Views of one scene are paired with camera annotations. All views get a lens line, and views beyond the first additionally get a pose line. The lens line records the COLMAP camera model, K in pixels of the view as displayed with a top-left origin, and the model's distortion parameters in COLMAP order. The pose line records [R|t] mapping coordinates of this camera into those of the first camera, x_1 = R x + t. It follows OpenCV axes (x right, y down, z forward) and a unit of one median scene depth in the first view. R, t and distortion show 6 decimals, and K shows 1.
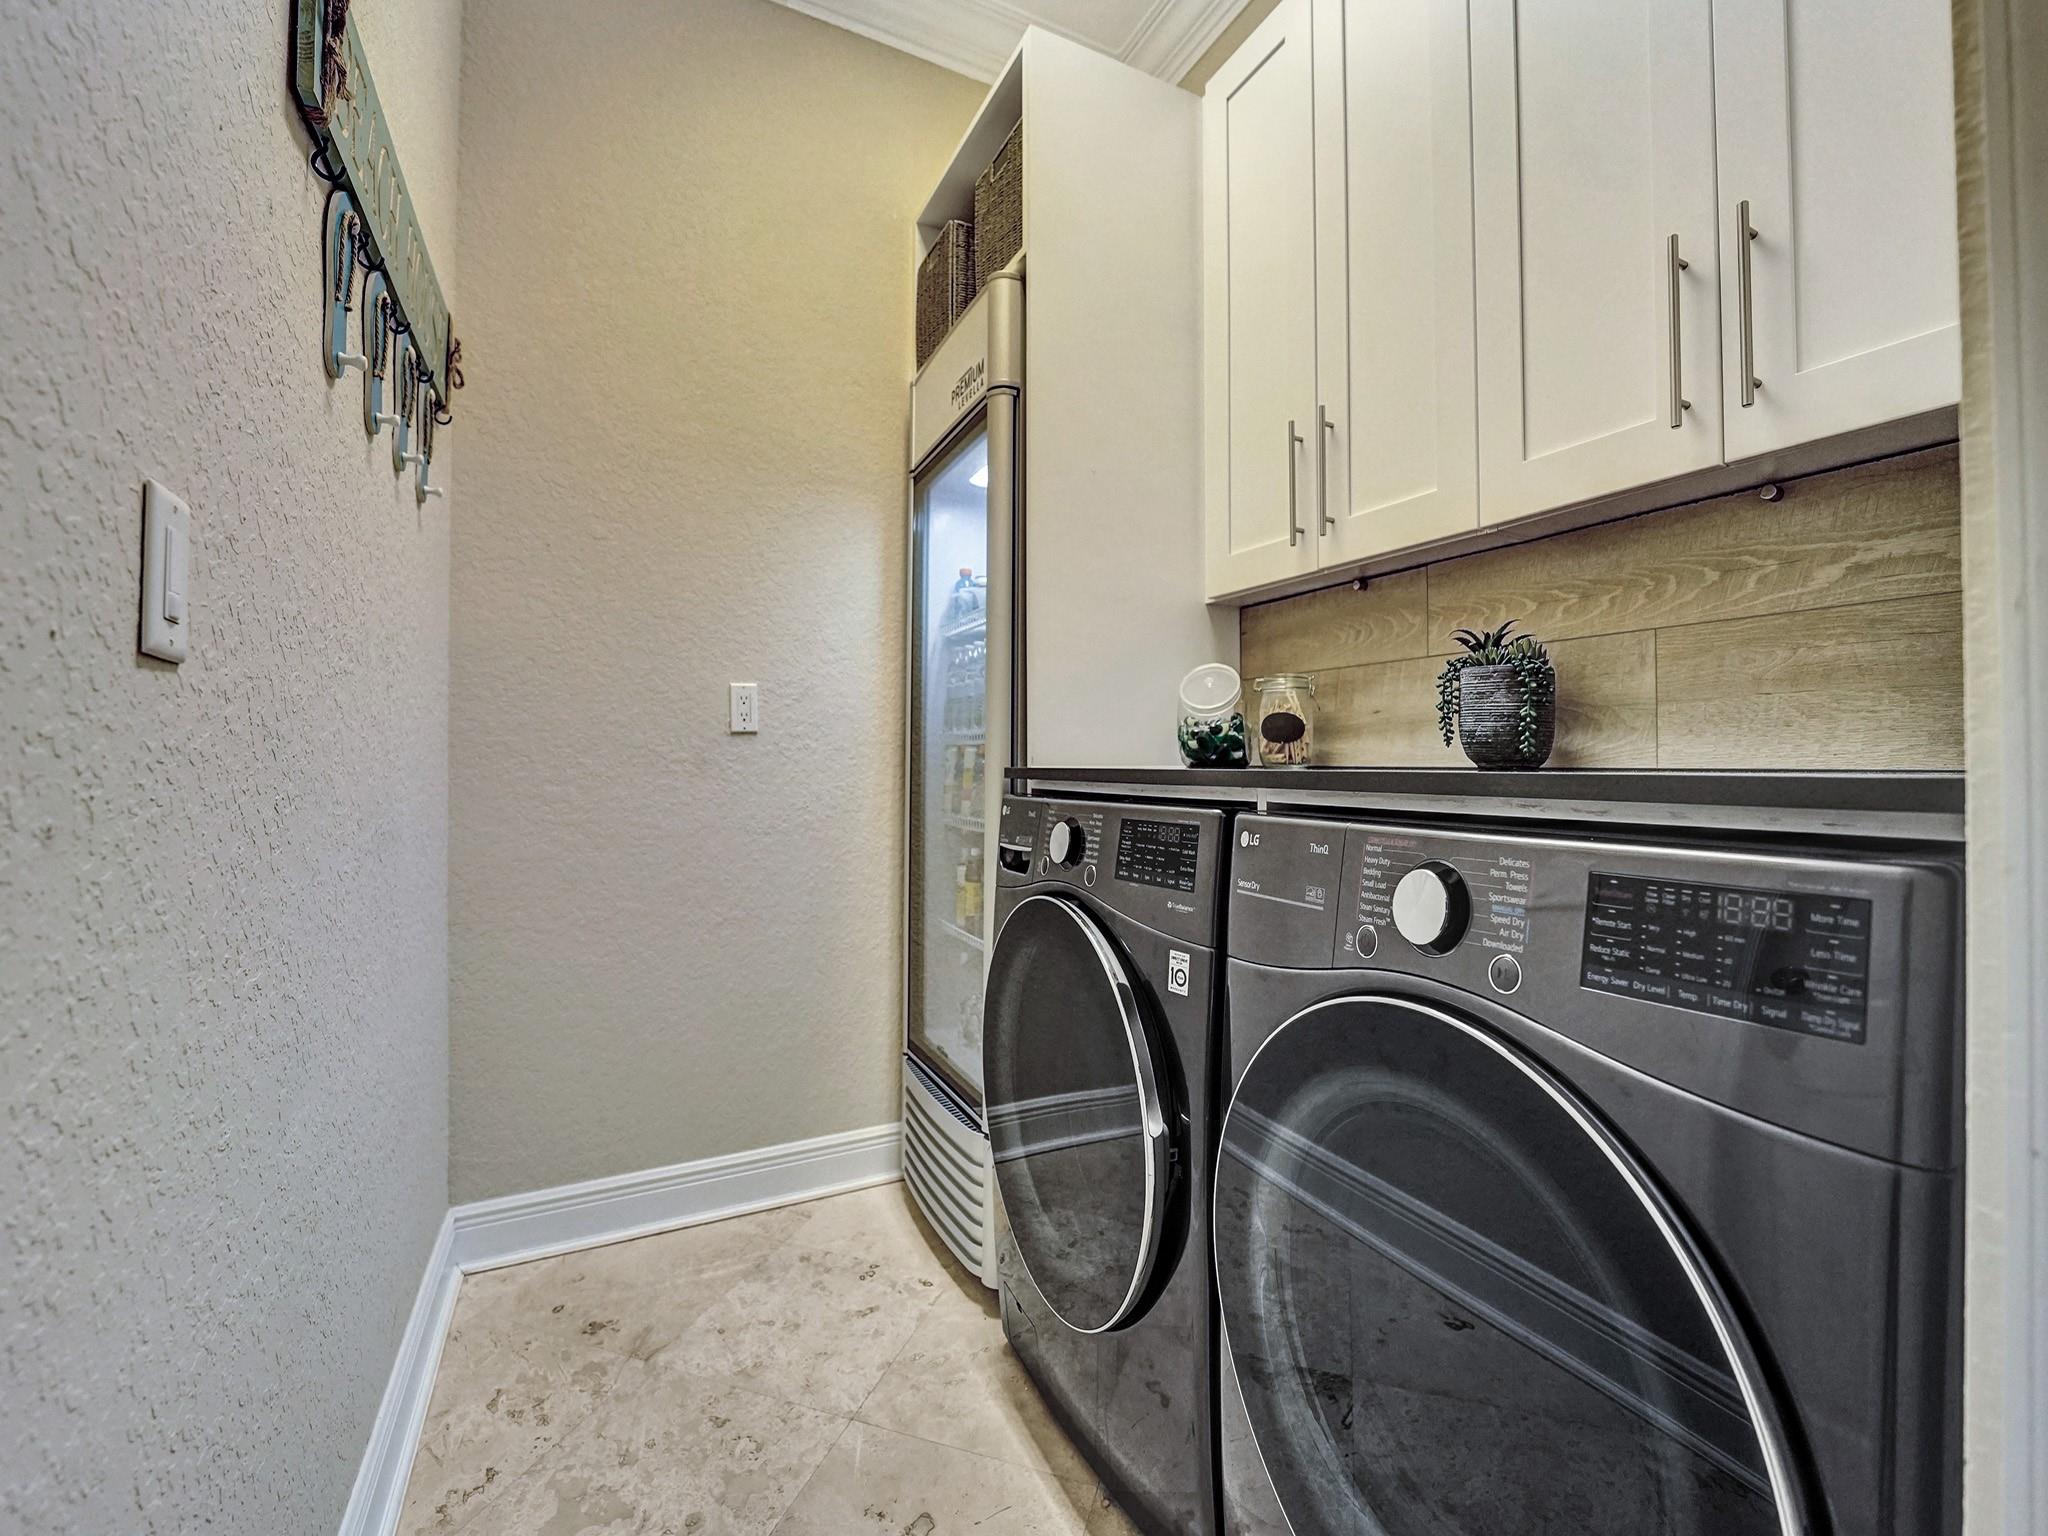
lens RADIAL K [[860.7, 0, 1021.1], [0, 860.7, 776.0], [0, 0, 1]] dist [-0.025729, 0.000538]
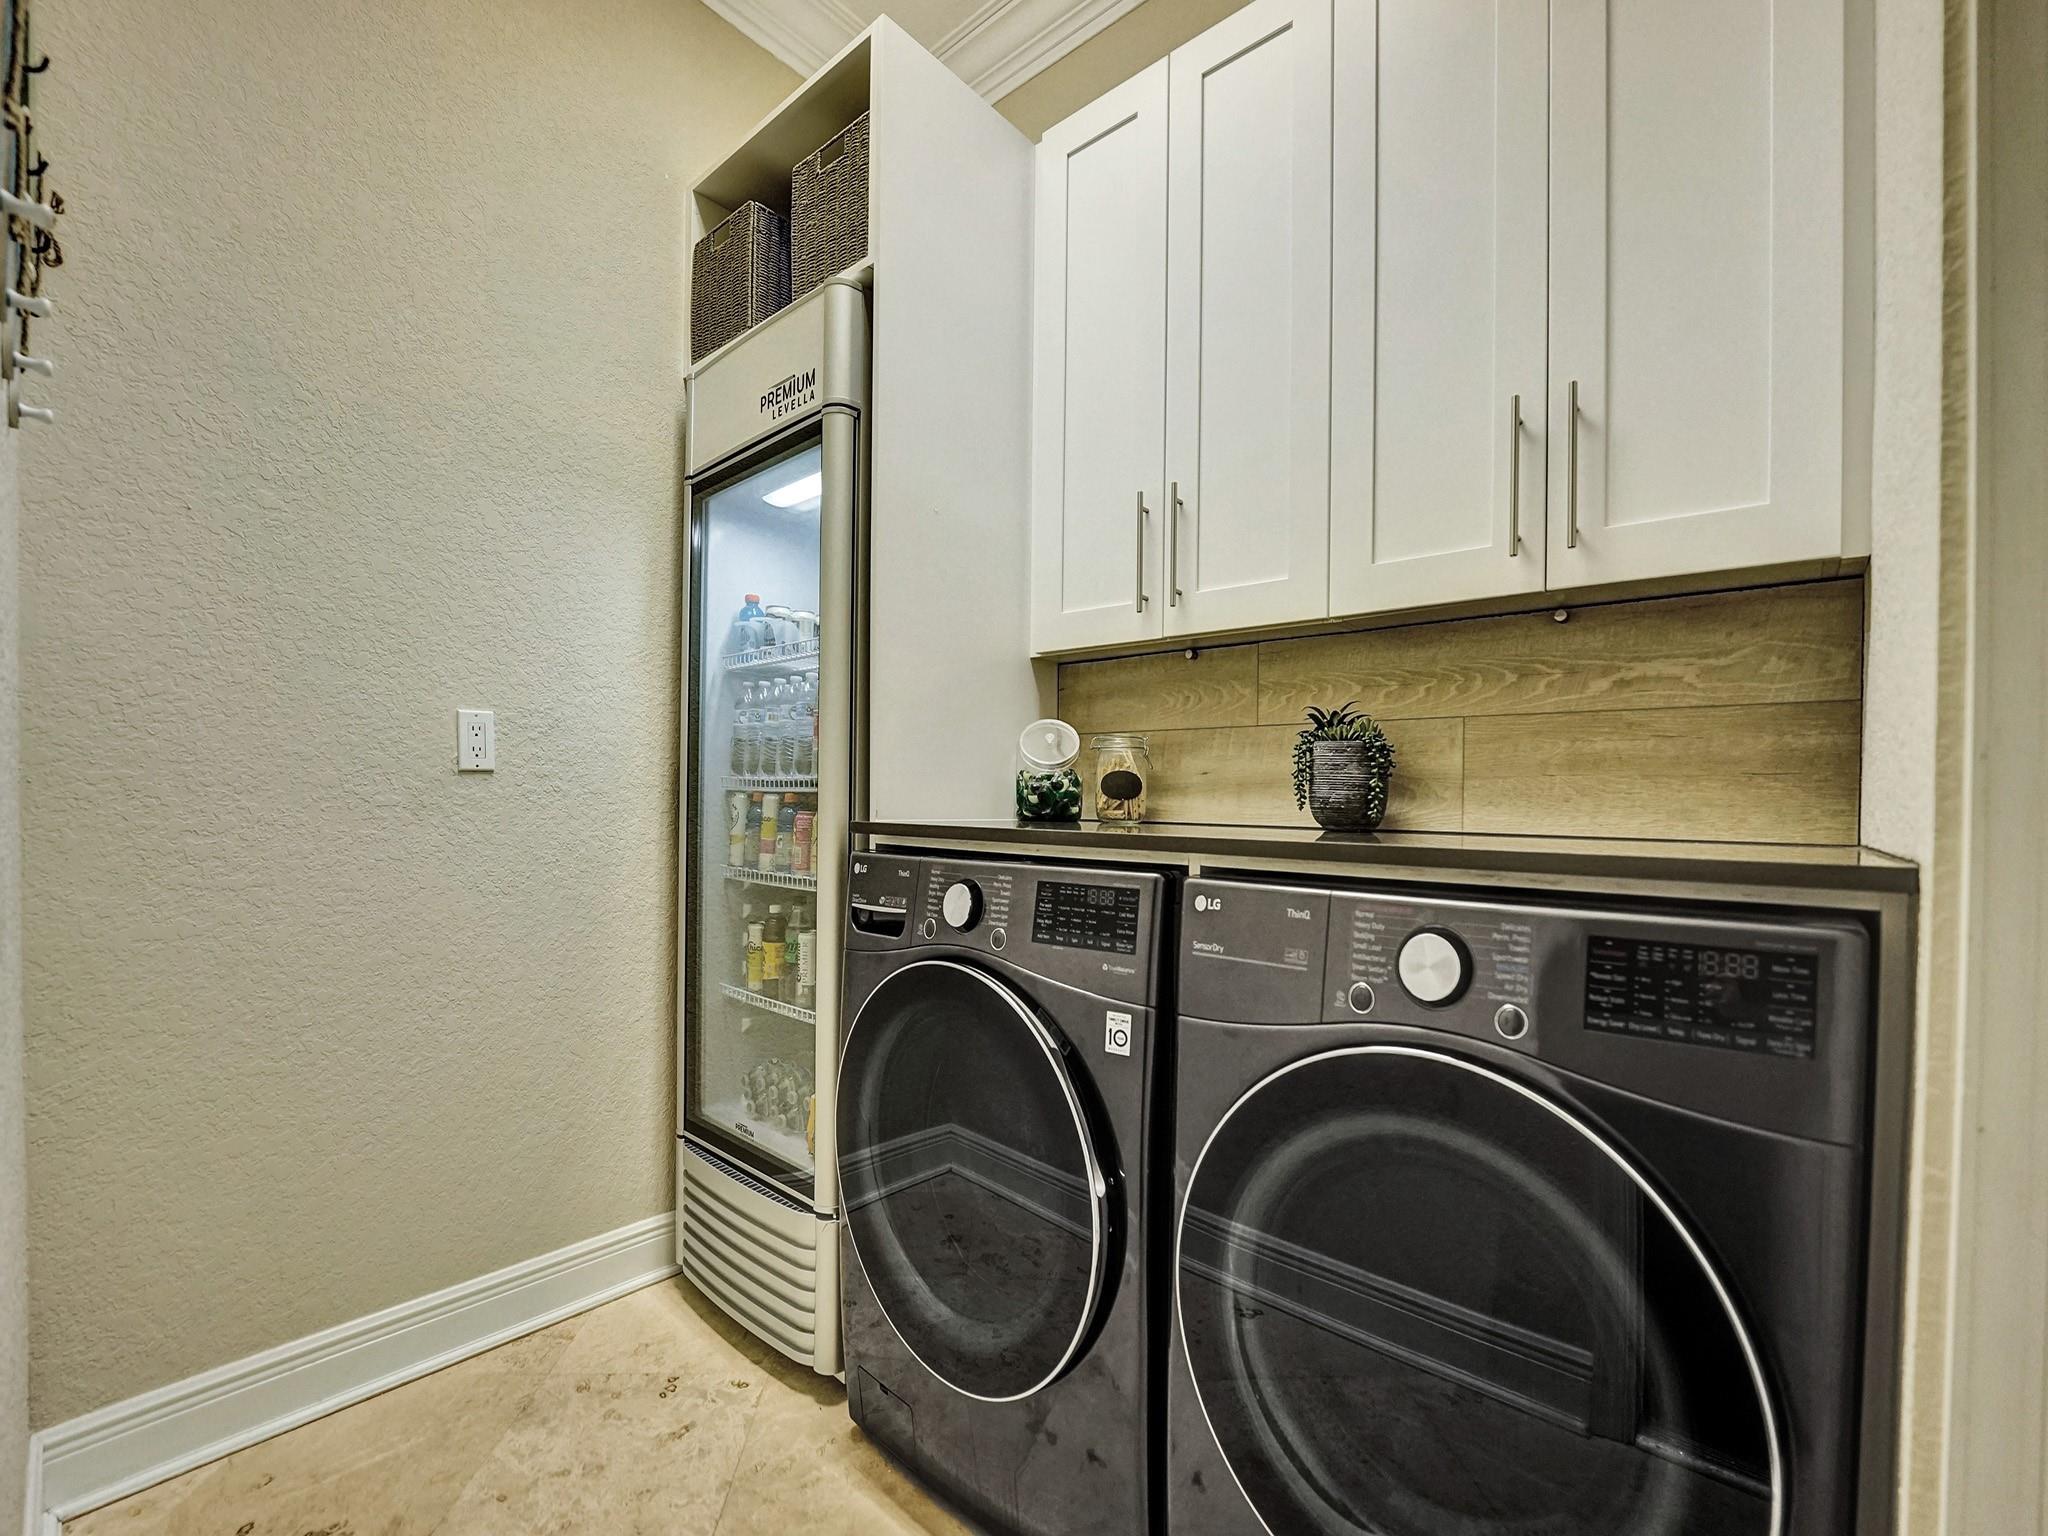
lens RADIAL K [[872.4, 0, 1022.0], [0, 872.4, 838.7], [0, 0, 1]] dist [-0.033481, 0.007050]
pose [[0.926994, -0.001106, 0.375075, -0.238583], [-0.009870, 0.999577, 0.027342, -0.022337], [-0.374946, -0.029048, 0.926591, 0.071732]]
